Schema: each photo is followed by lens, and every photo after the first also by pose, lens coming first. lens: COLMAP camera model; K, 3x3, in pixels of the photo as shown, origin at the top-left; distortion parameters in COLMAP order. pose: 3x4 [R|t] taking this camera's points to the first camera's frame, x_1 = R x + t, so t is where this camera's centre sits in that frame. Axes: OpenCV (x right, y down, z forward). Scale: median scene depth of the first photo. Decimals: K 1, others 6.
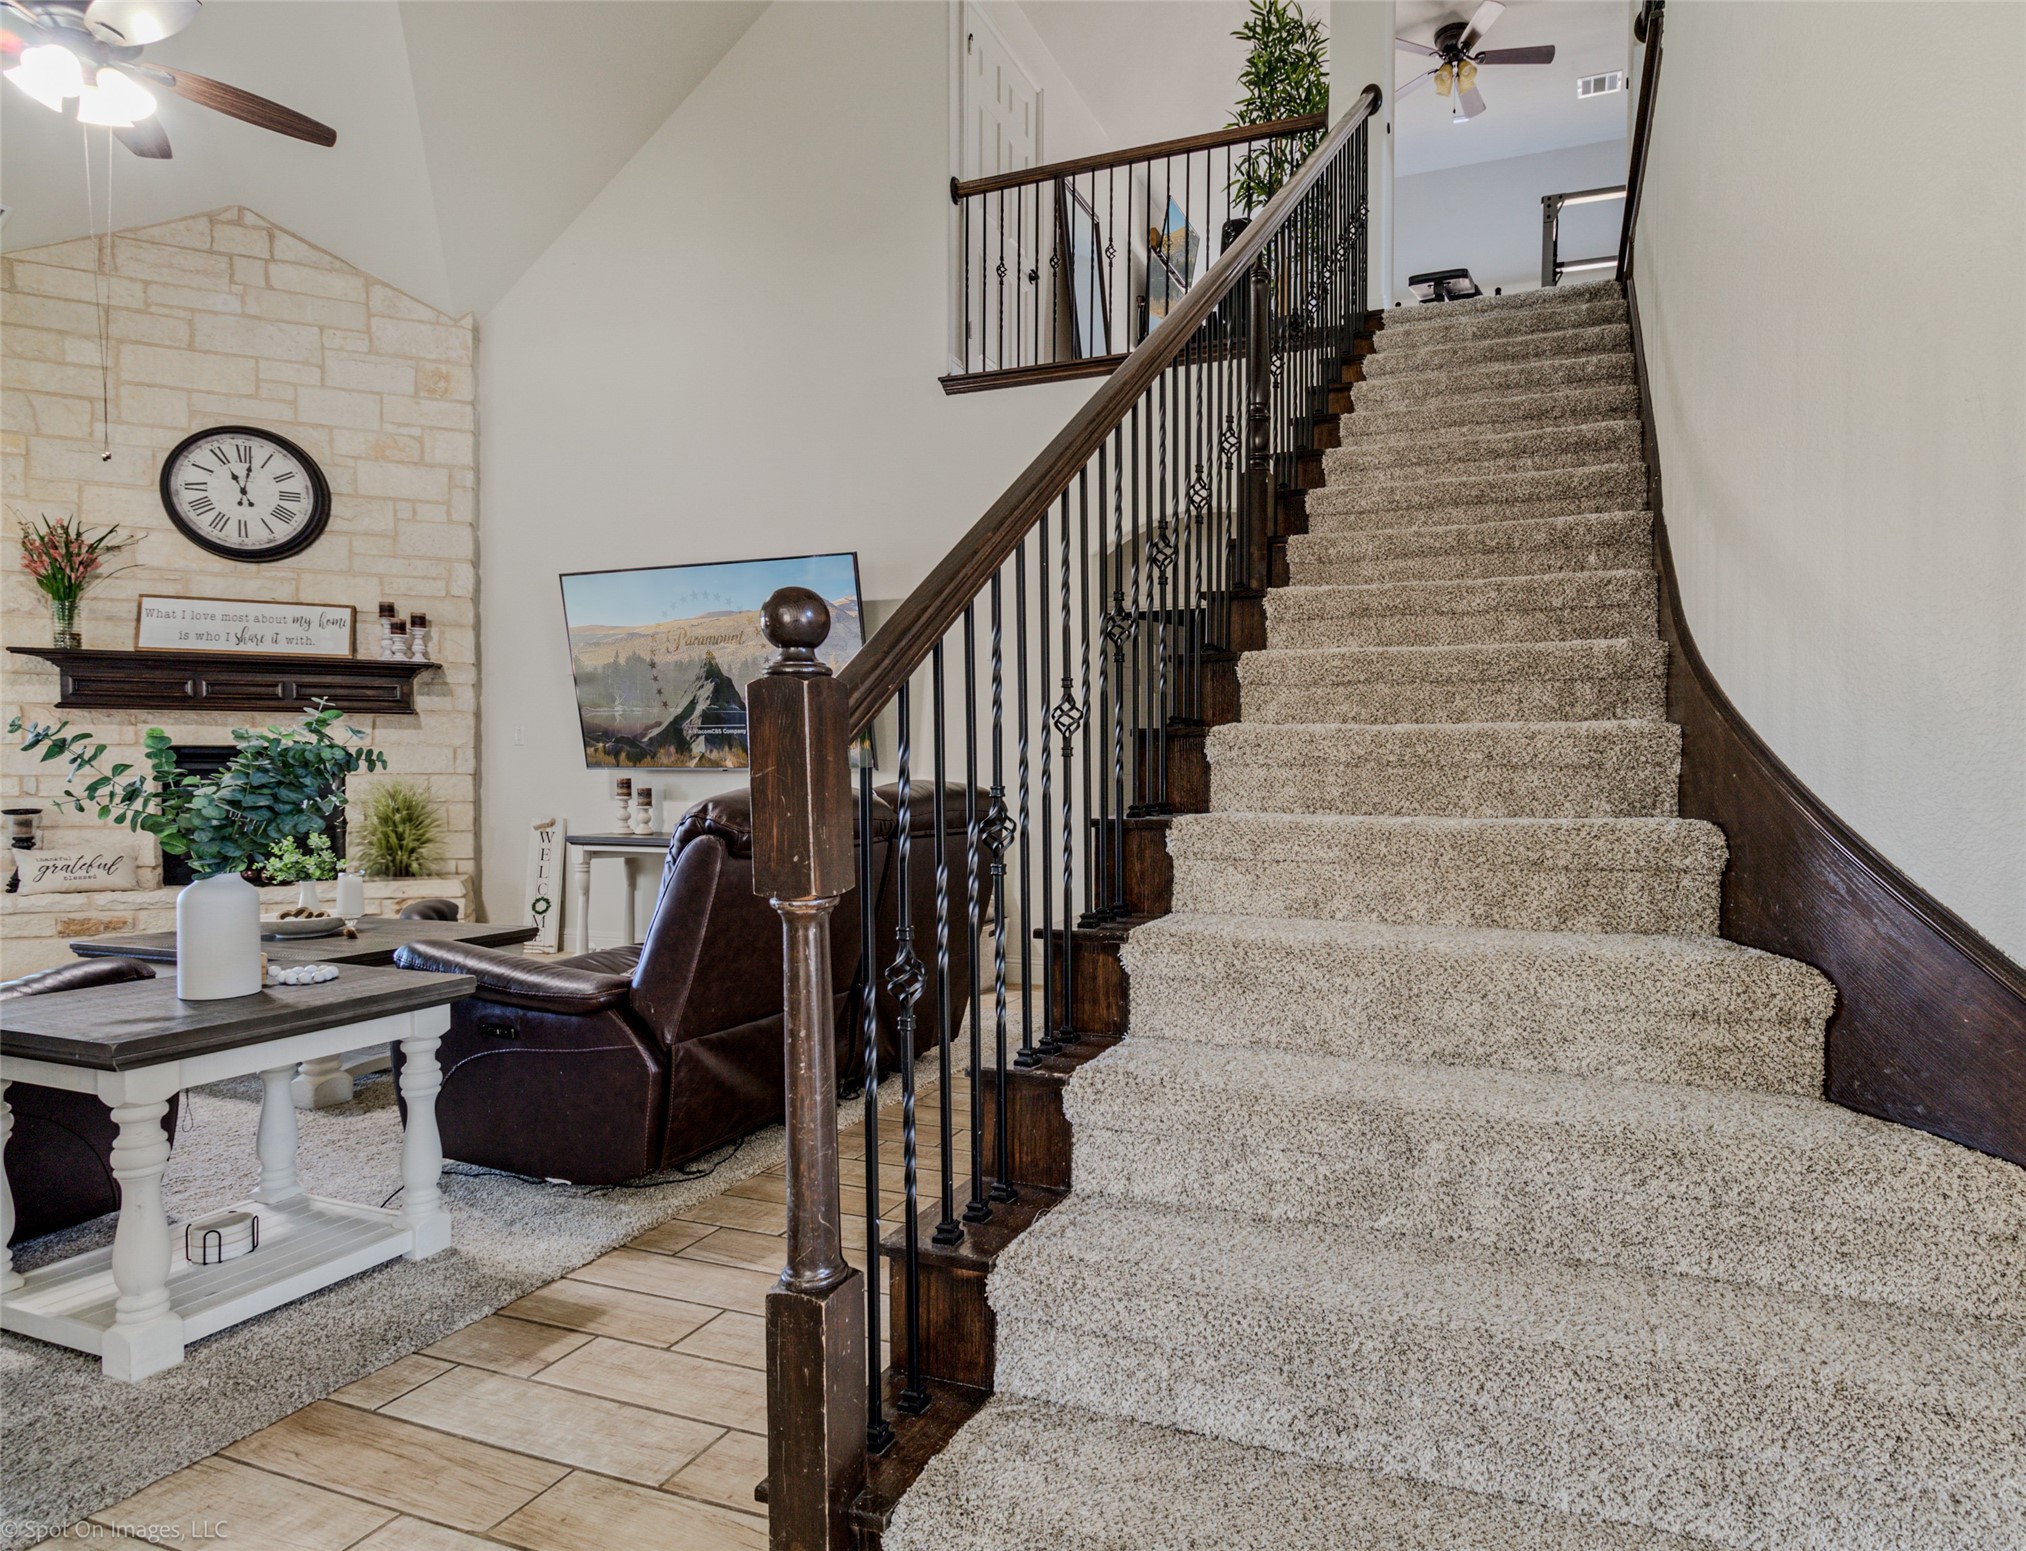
lens RADIAL K [[1130.8, 0, 1198.5], [0, 1130.8, 798.6], [0, 0, 1]] dist [-0.002462, 0.002999]
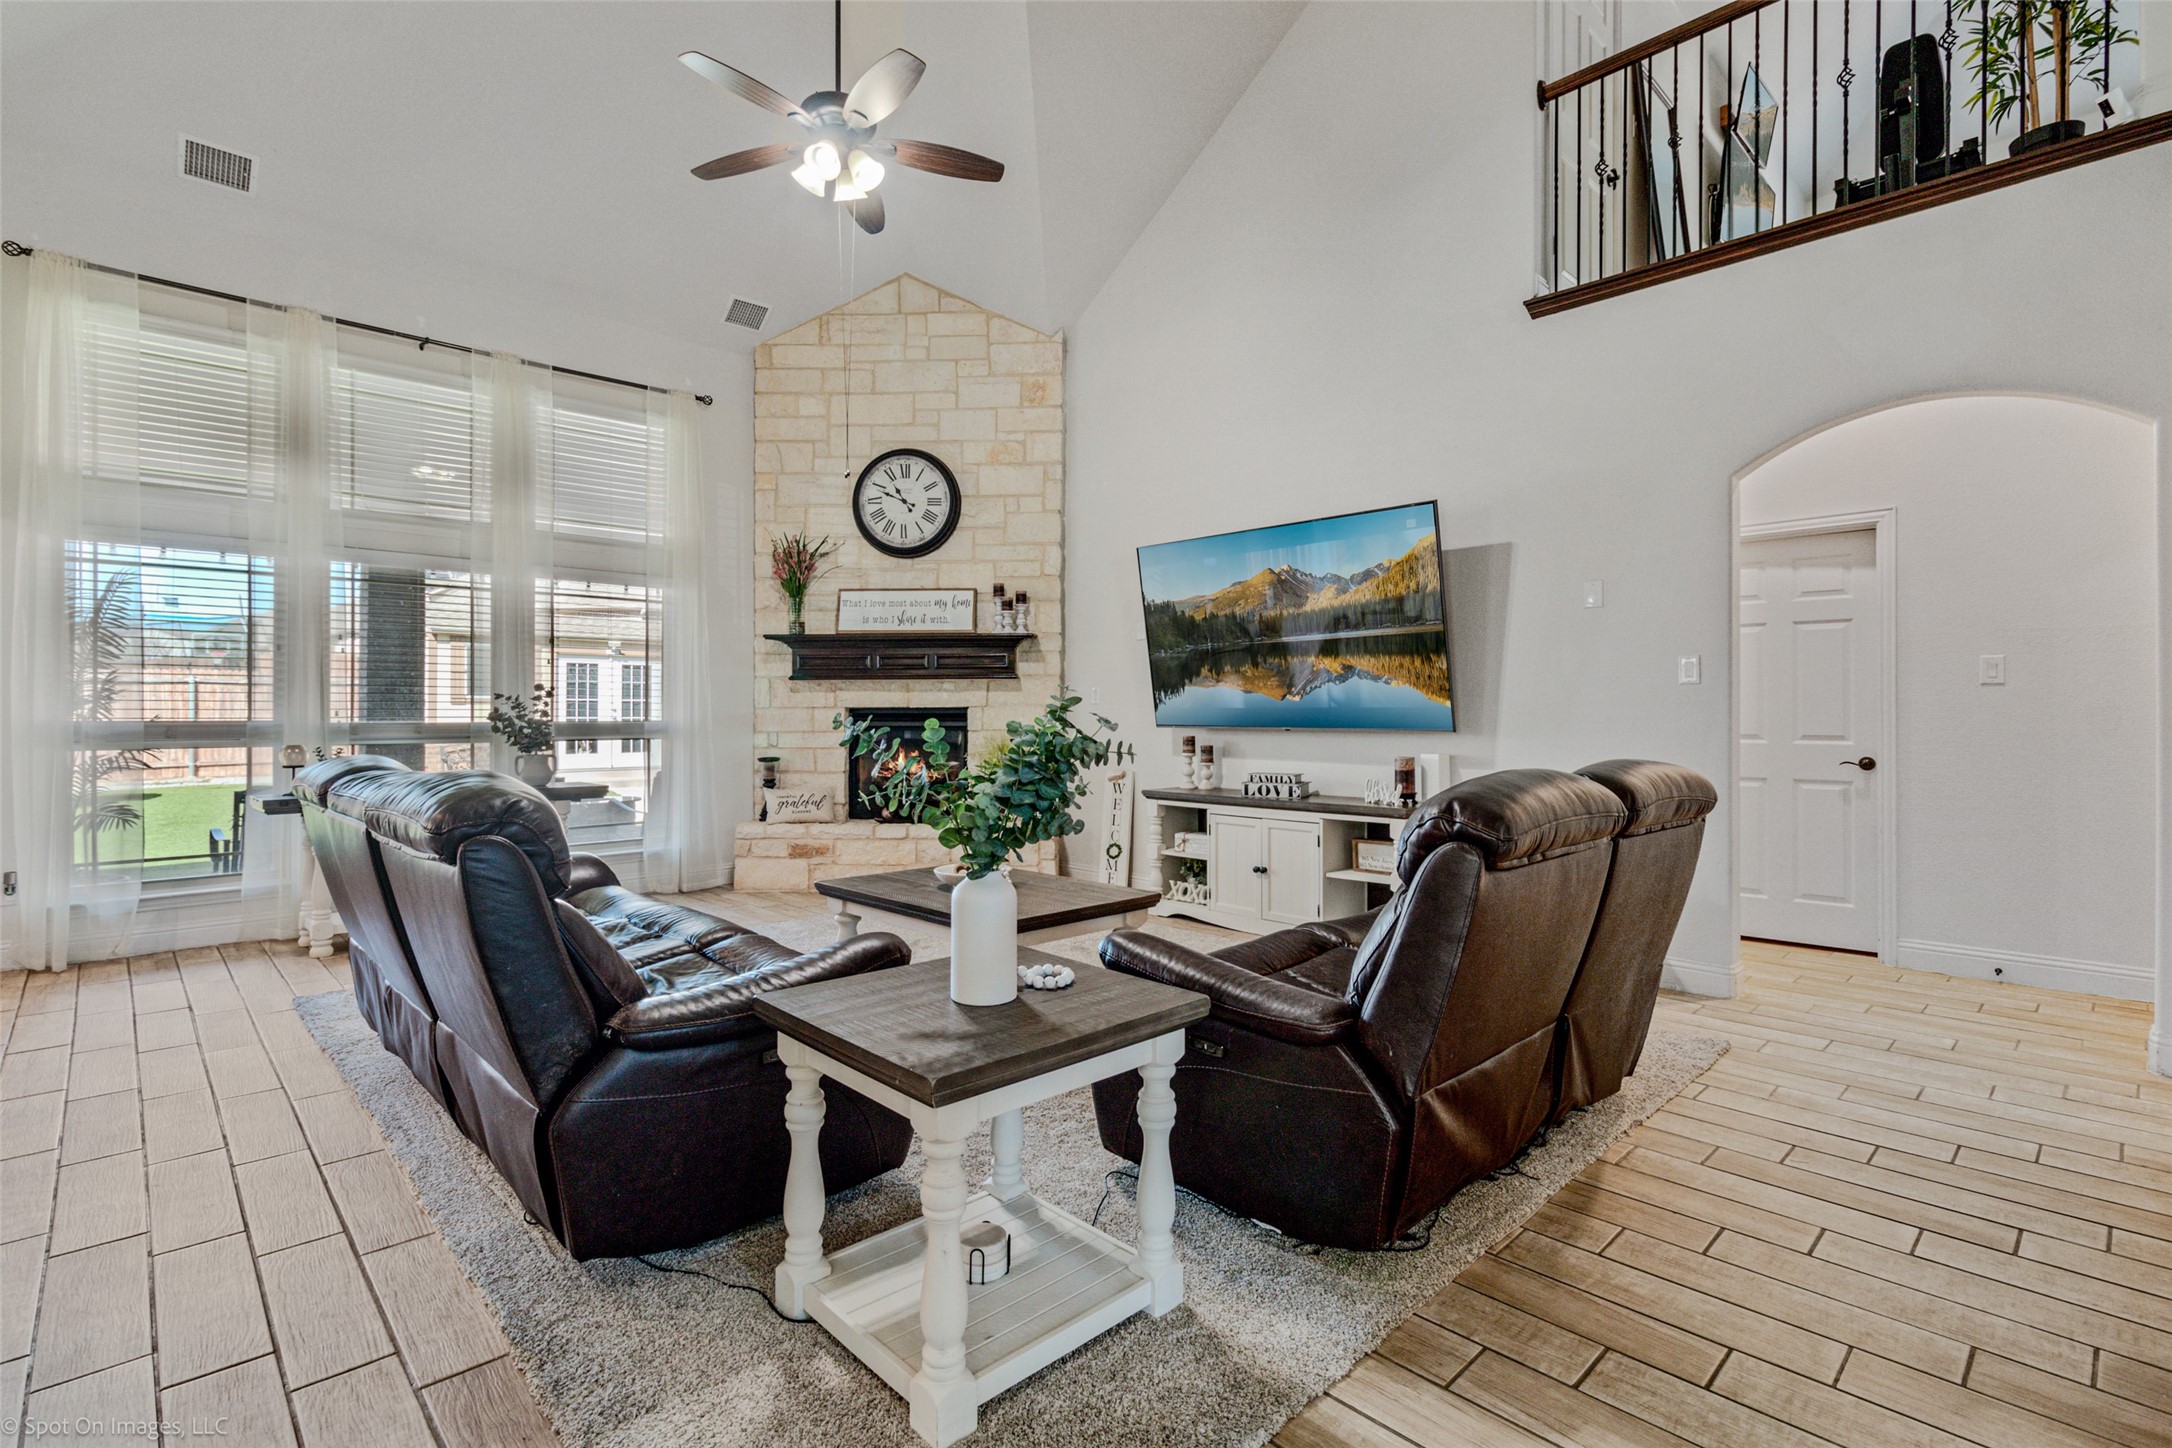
lens RADIAL K [[1036.9, 0, 1088.0], [0, 1036.9, 701.5], [0, 0, 1]] dist [0.006777, 0.001595]
pose [[0.886426, -0.008050, -0.462801, -0.147624], [-0.007199, 0.999488, -0.031173, -0.019874], [0.462815, 0.030964, 0.885914, 0.098802]]
